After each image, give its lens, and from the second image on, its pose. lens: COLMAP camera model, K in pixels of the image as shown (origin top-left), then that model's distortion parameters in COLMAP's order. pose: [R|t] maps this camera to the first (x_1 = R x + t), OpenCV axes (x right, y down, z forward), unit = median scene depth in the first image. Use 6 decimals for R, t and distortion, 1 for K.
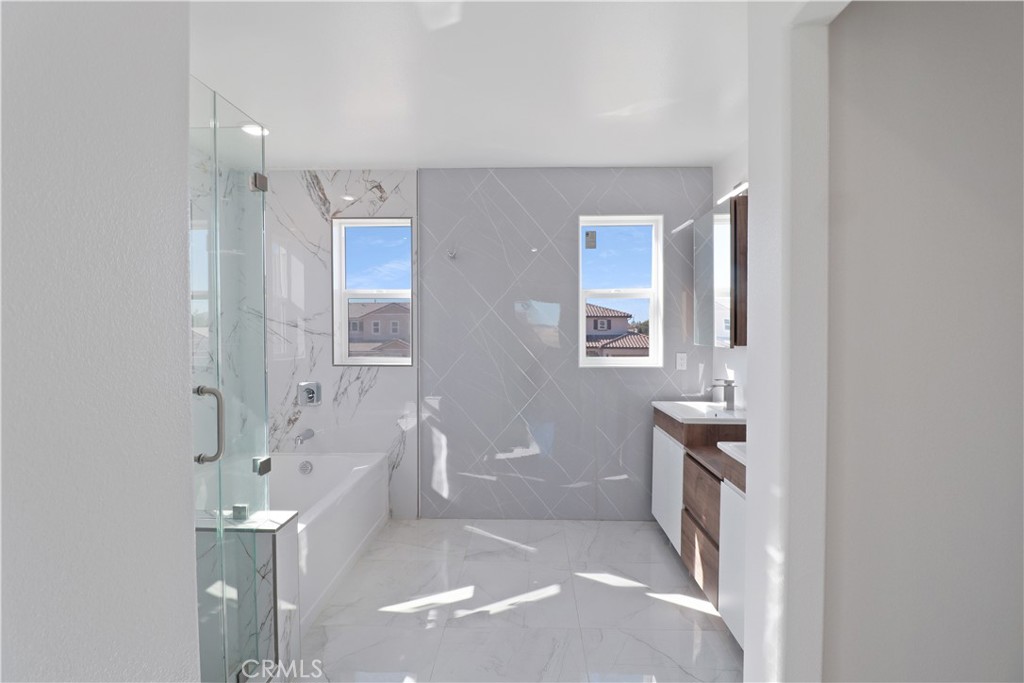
lens RADIAL K [[473.8, 0, 512.8], [0, 473.8, 340.0], [0, 0, 1]] dist [-0.008718, -0.004141]
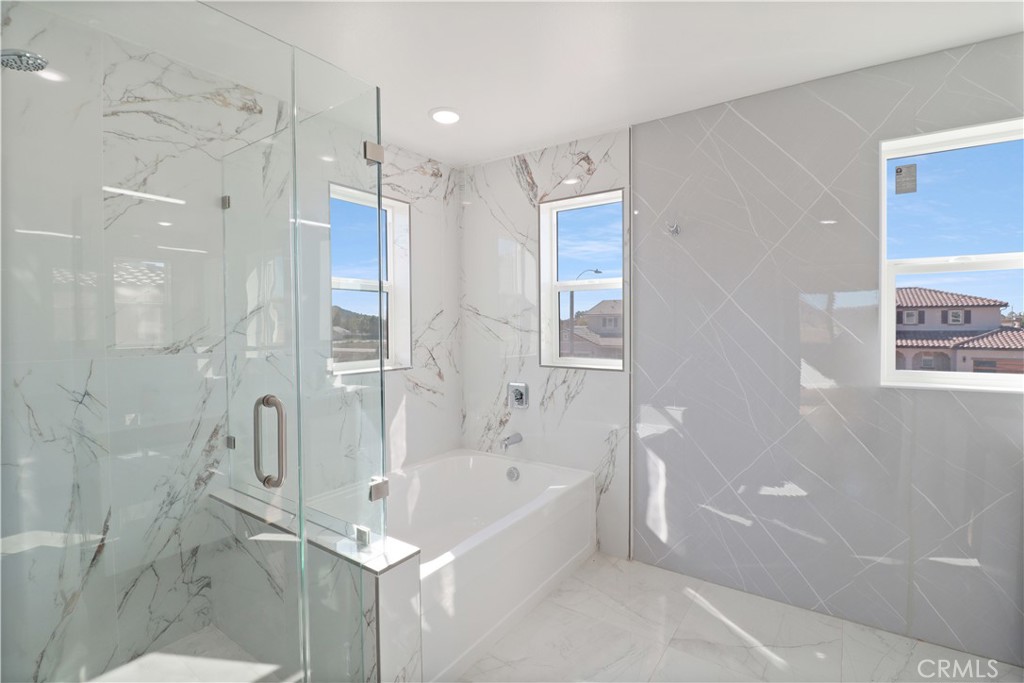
lens RADIAL K [[473.8, 0, 511.6], [0, 473.8, 335.7], [0, 0, 1]] dist [-0.008718, -0.004141]
pose [[0.841093, 0.007282, -0.540841, 0.065339], [-0.007088, 0.999972, 0.002441, -0.006132], [0.540844, 0.001781, 0.841121, 0.211814]]
